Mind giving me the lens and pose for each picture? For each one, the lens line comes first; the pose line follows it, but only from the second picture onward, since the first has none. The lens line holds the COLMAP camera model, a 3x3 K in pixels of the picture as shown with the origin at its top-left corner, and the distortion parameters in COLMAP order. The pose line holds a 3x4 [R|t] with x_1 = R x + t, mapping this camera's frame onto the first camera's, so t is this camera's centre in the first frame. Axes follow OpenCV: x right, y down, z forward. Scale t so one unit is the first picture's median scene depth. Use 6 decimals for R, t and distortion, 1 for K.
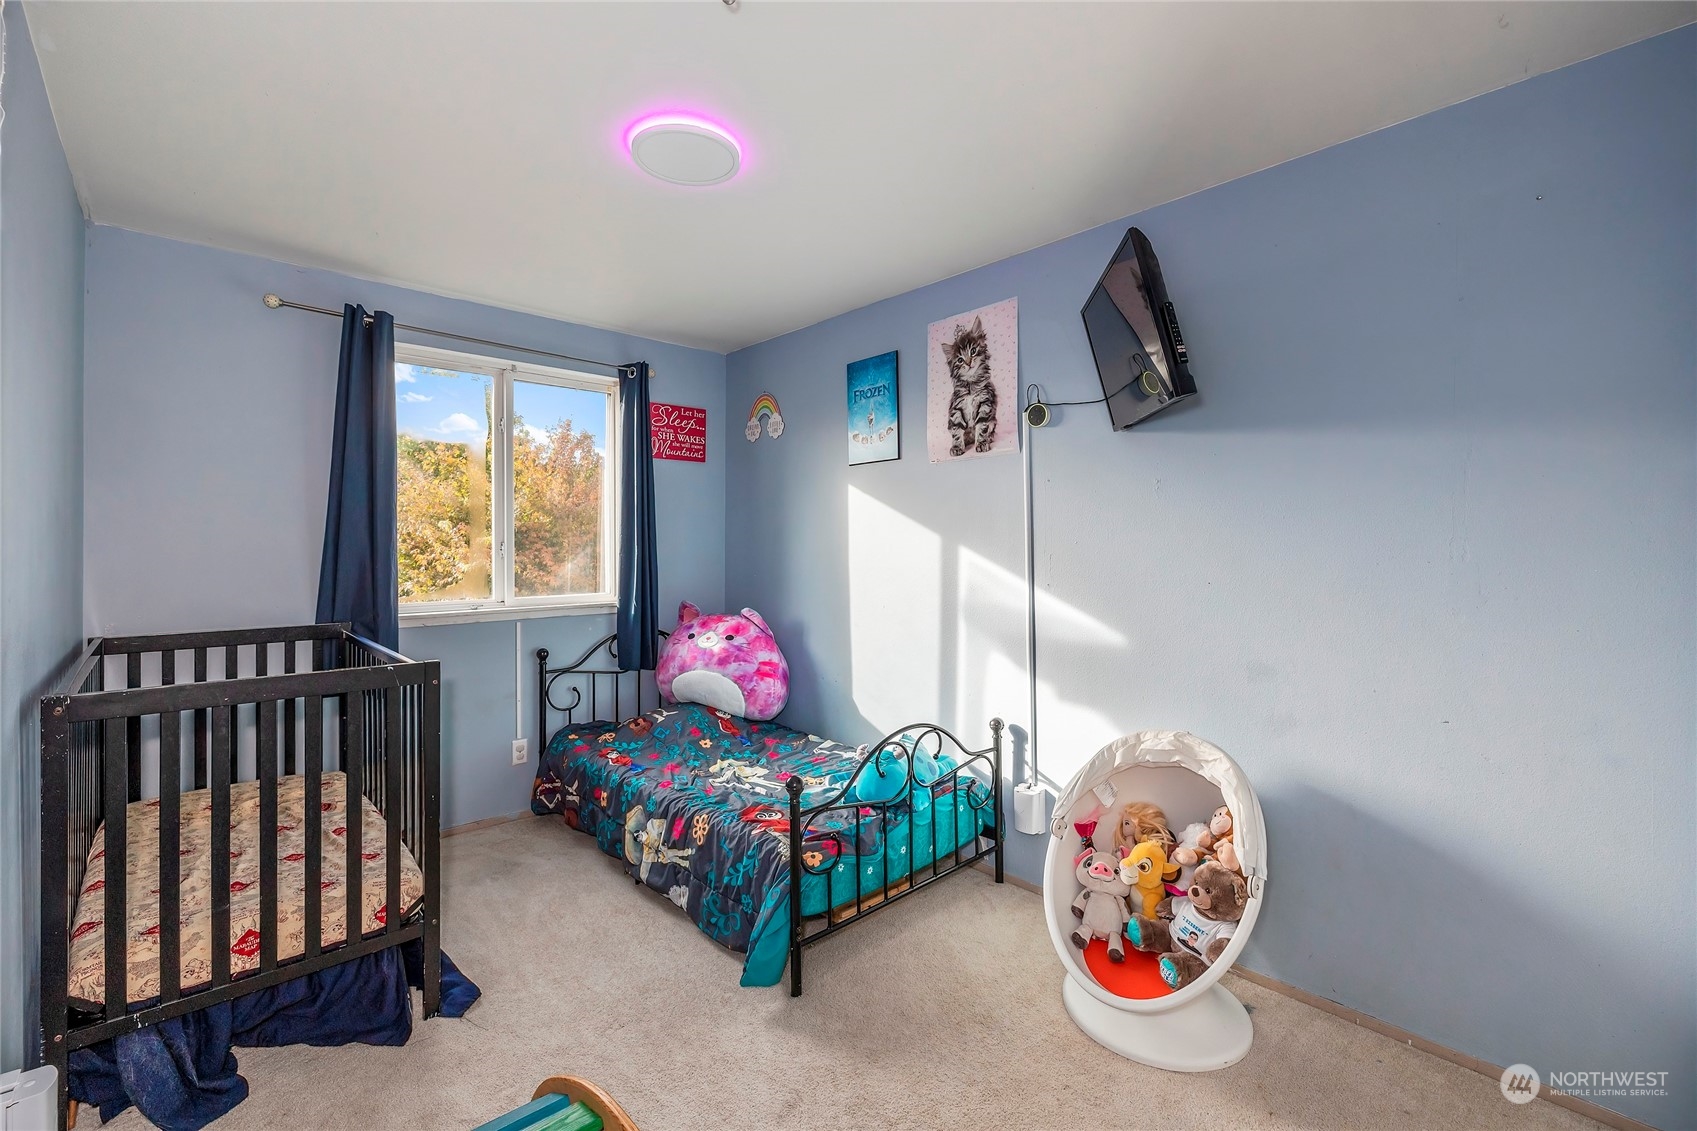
lens RADIAL K [[717.9, 0, 847.3], [0, 717.9, 543.7], [0, 0, 1]] dist [0.000821, 0.000473]
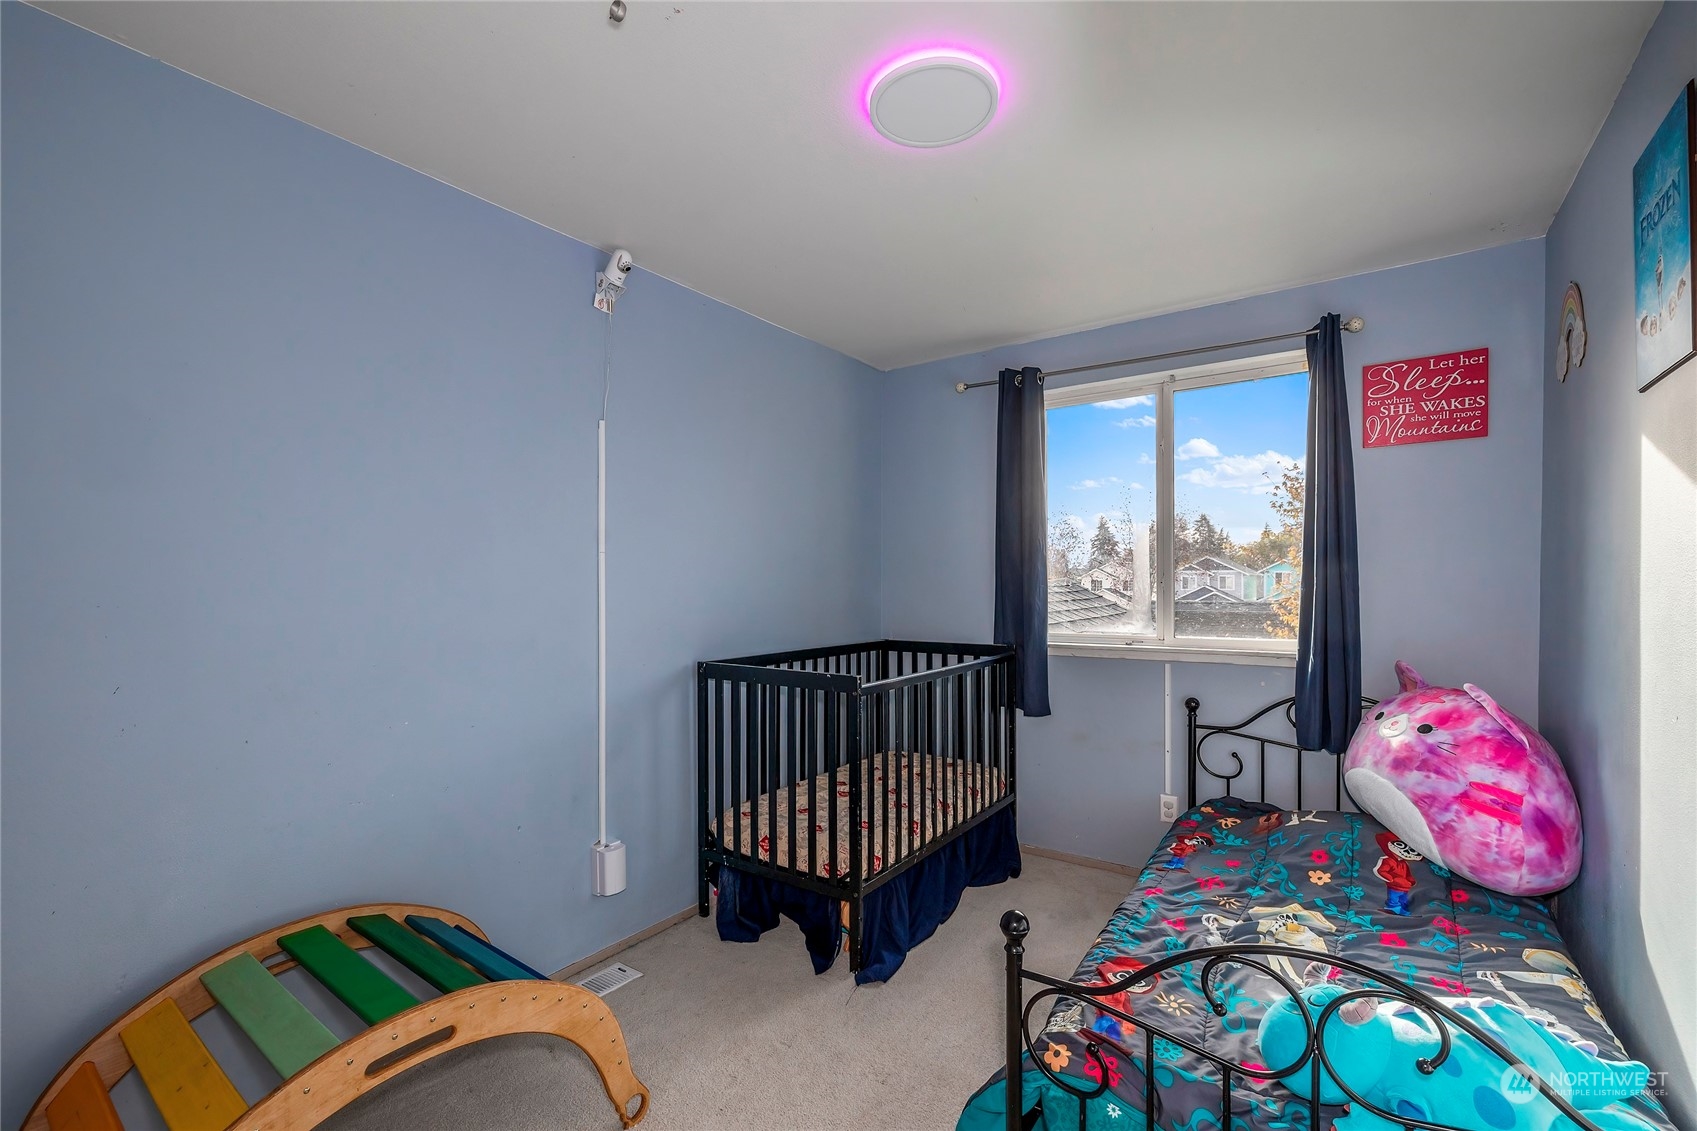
lens RADIAL K [[725.6, 0, 842.3], [0, 725.6, 594.6], [0, 0, 1]] dist [-0.000455, 0.000042]
pose [[0.215485, 0.014974, -0.976392, 0.326018], [0.008624, 0.999814, 0.017237, 0.004146], [0.976469, -0.012135, 0.215315, 0.401935]]
